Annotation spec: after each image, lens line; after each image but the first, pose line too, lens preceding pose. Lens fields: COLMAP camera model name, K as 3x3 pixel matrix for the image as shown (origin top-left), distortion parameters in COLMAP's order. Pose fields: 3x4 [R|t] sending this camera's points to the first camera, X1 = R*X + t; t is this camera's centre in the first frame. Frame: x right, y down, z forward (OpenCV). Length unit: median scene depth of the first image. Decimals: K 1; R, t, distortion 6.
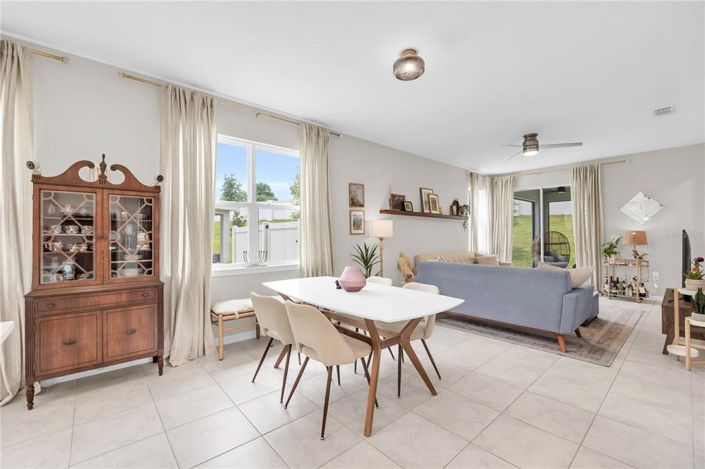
lens RADIAL K [[296.6, 0, 340.7], [0, 296.6, 236.8], [0, 0, 1]] dist [-0.026038, 0.000045]
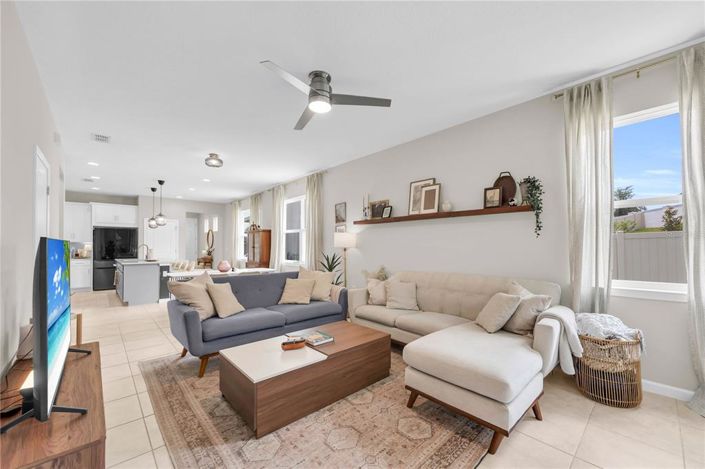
lens RADIAL K [[276.9, 0, 357.0], [0, 276.9, 236.2], [0, 0, 1]] dist [0.015943, 0.000096]
pose [[0.053472, -0.032962, -0.998025, 1.113800], [-0.000051, 0.999455, -0.033012, -0.007278], [0.998569, 0.001817, 0.053441, 0.953969]]
